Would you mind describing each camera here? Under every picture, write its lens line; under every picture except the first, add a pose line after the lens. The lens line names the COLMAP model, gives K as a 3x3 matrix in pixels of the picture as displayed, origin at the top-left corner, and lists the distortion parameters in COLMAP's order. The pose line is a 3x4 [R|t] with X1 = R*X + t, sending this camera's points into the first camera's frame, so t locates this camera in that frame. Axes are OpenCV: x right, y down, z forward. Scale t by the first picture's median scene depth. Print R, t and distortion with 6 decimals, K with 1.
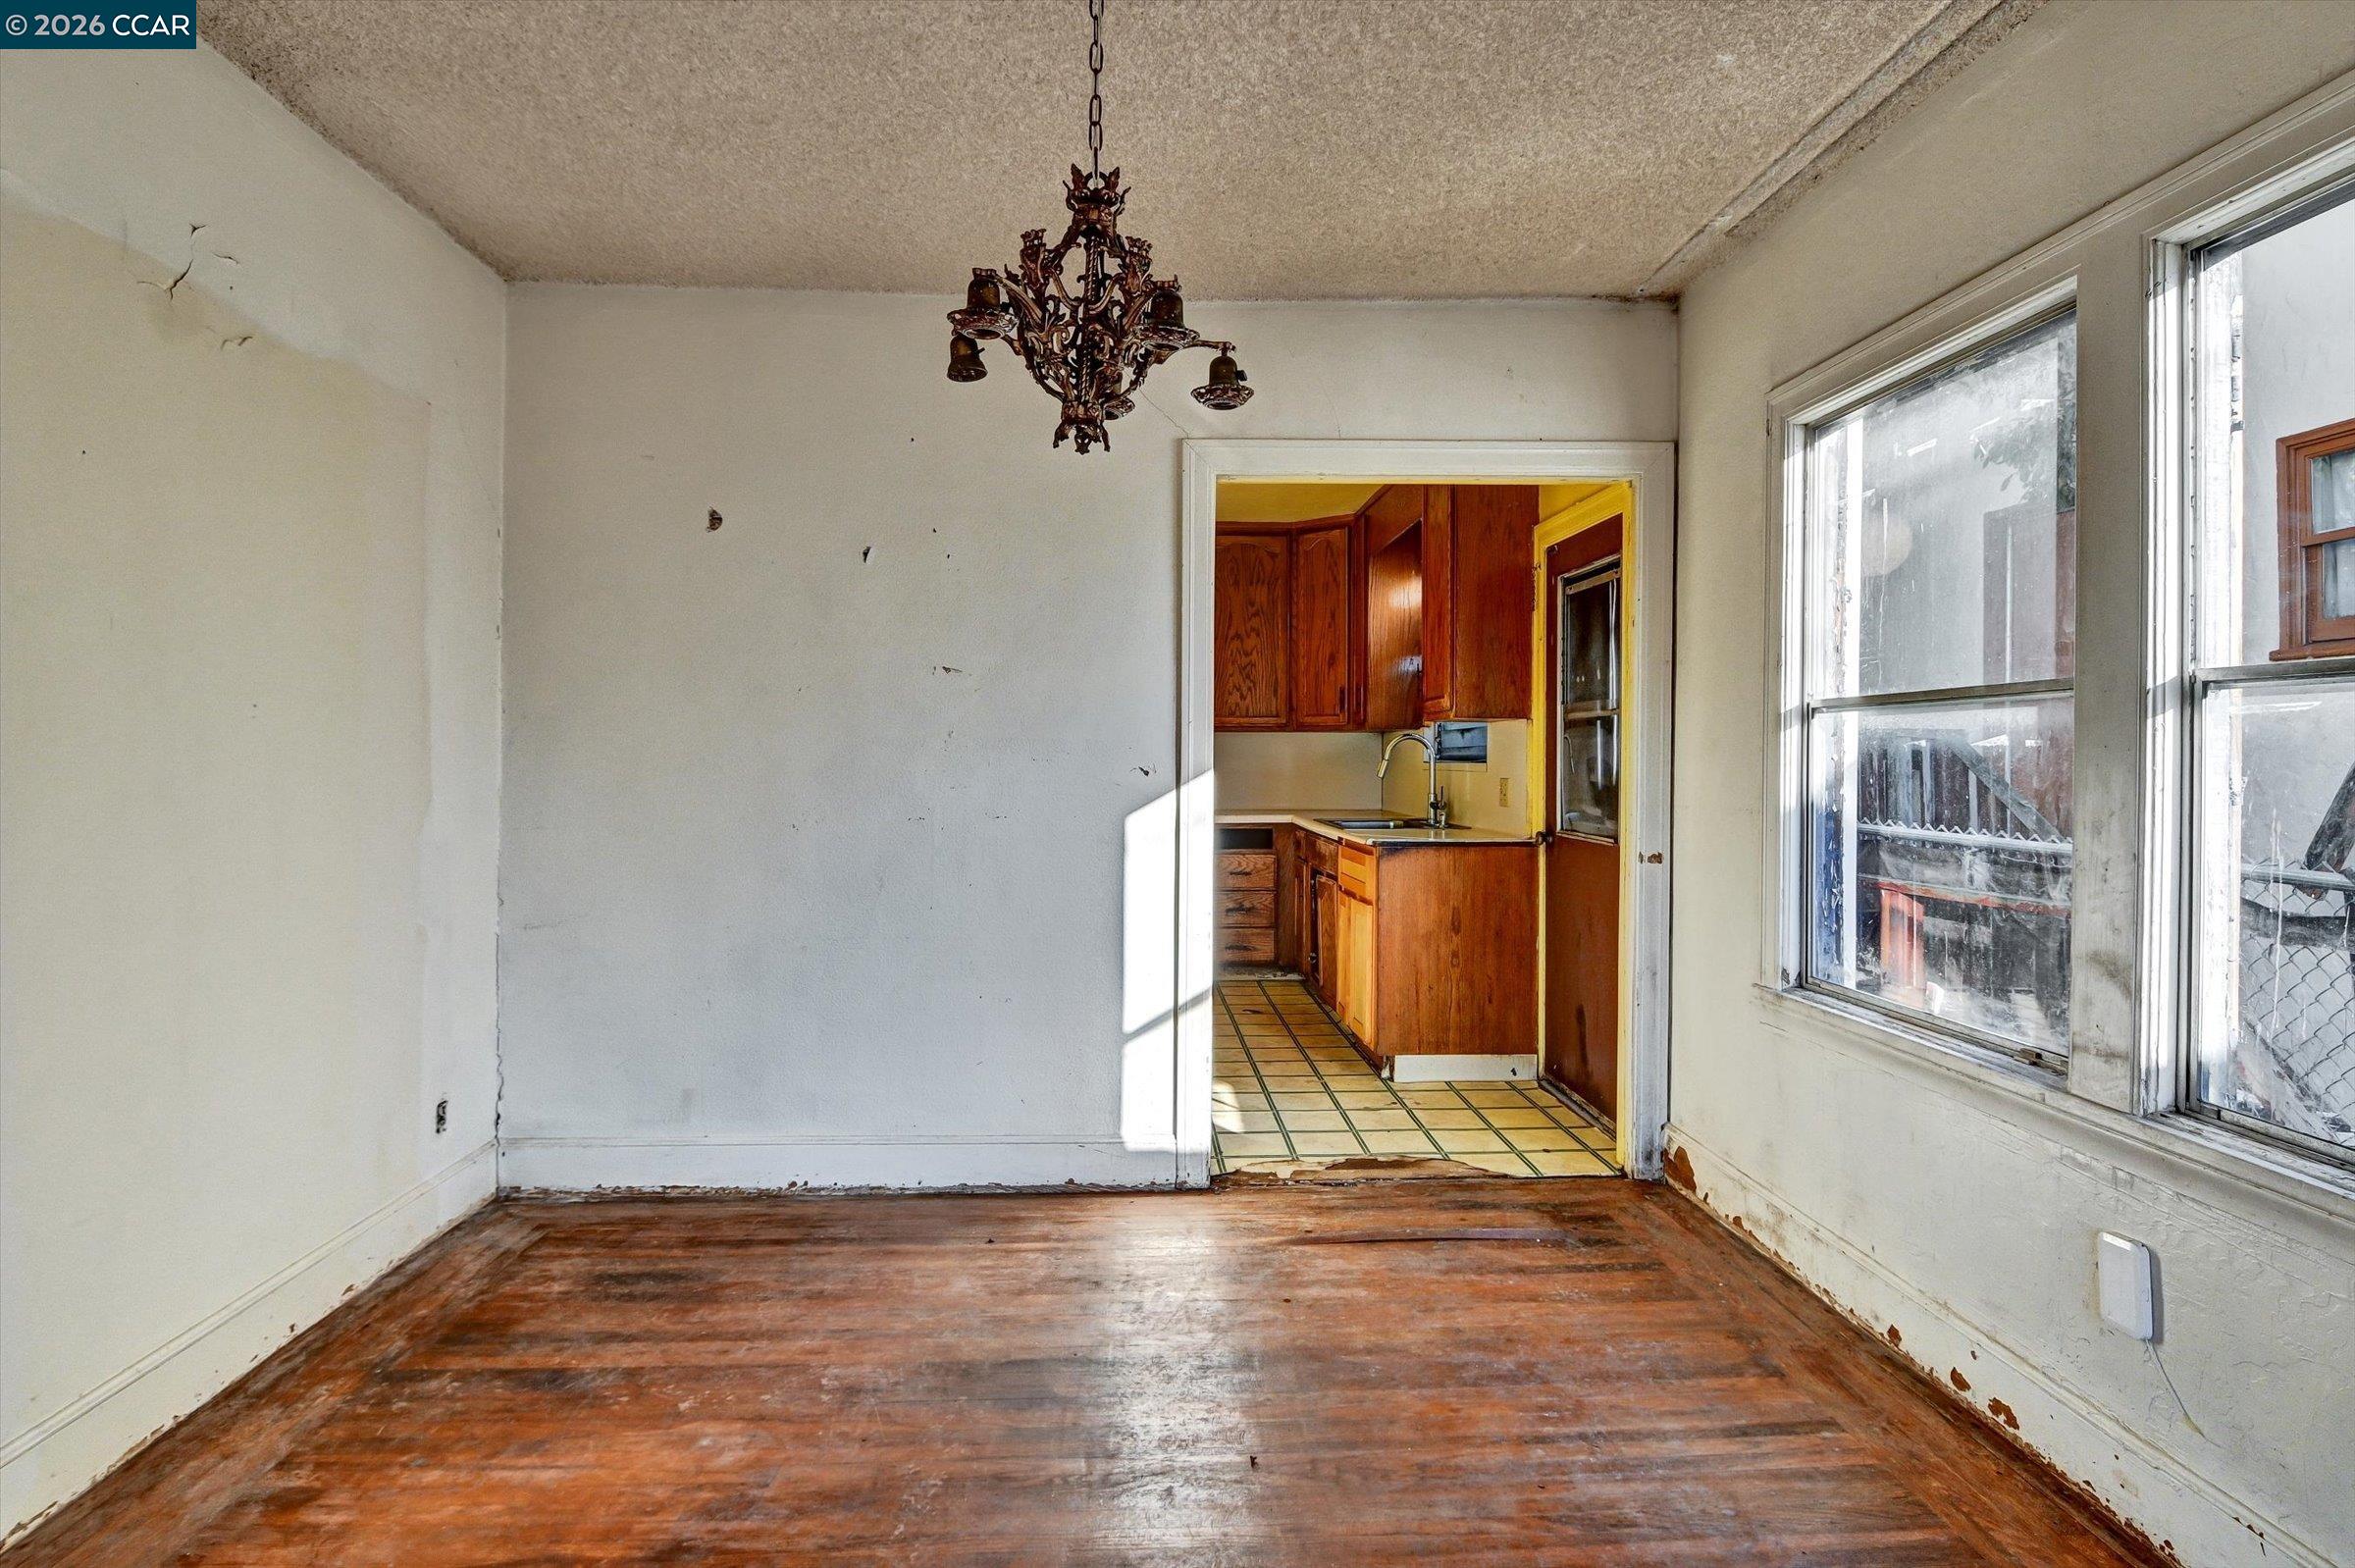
lens RADIAL K [[1272.8, 0, 1156.0], [0, 1272.8, 748.5], [0, 0, 1]] dist [0.008012, -0.021600]
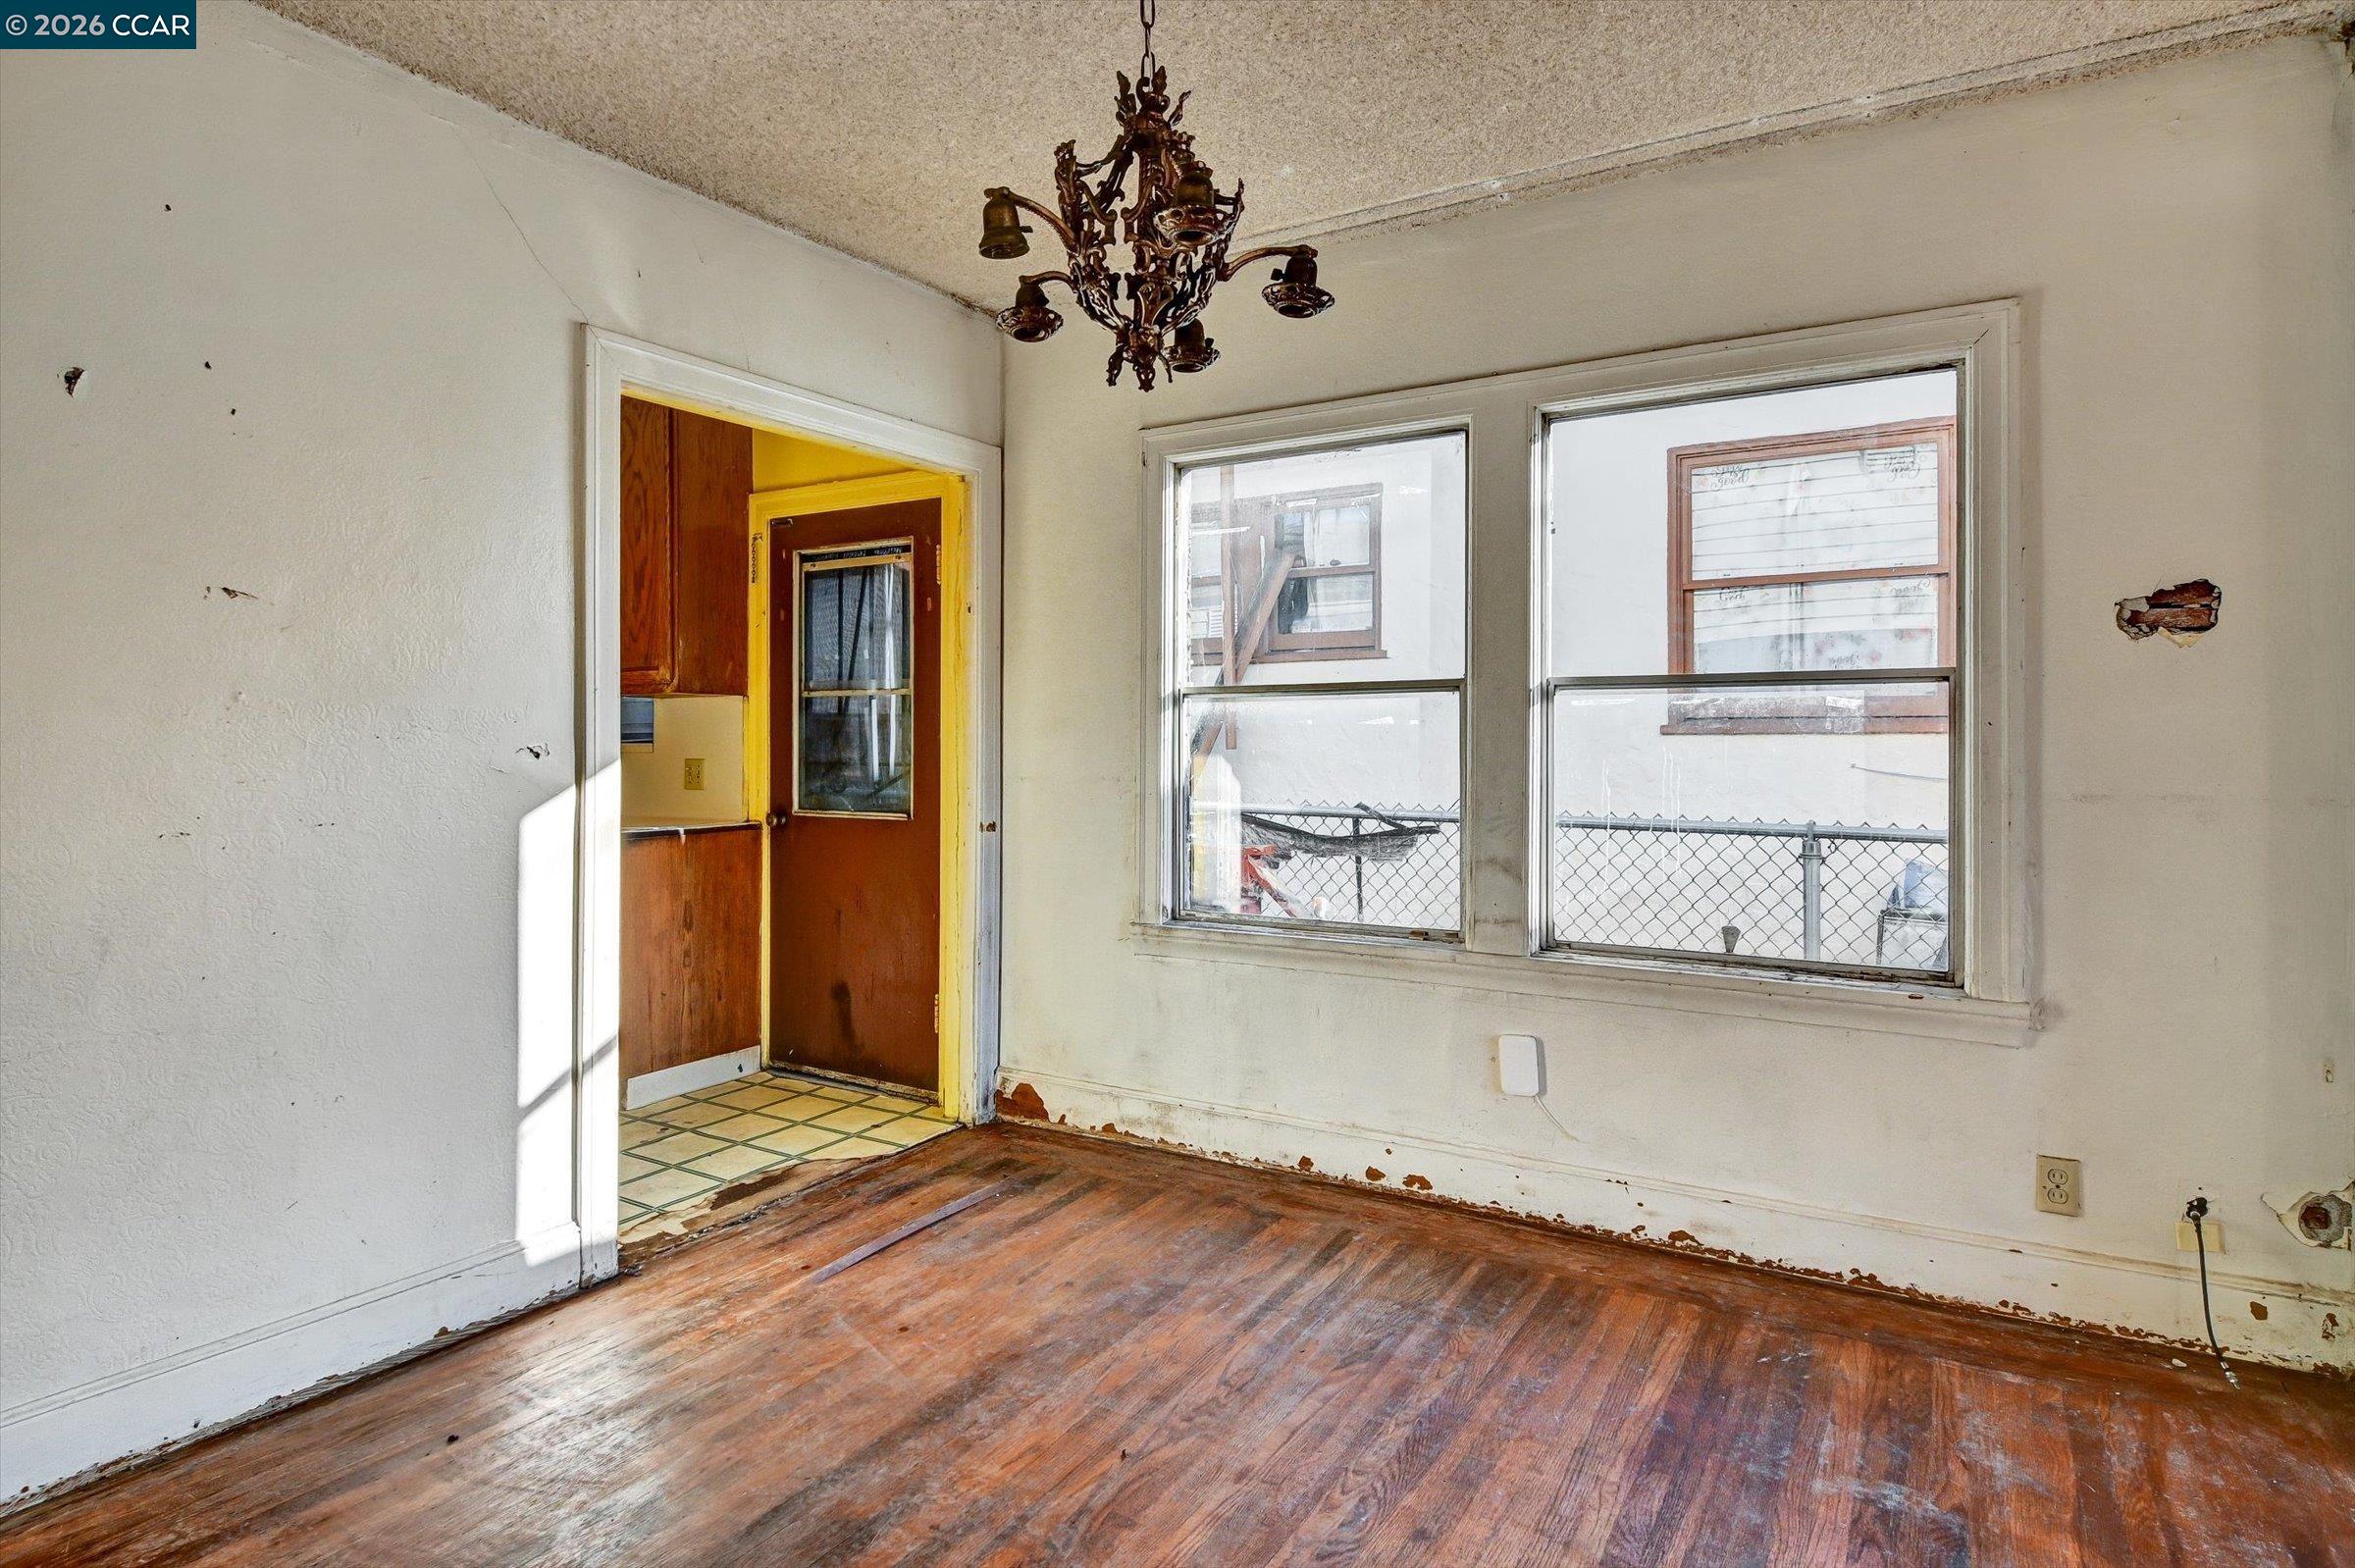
lens RADIAL K [[1272.8, 0, 1204.1], [0, 1272.8, 744.1], [0, 0, 1]] dist [0.008012, -0.021600]
pose [[0.540095, -0.007911, 0.841567, -0.426589], [-0.000513, 0.999953, 0.009730, 0.004365], [-0.841604, -0.005687, 0.540065, 0.258028]]
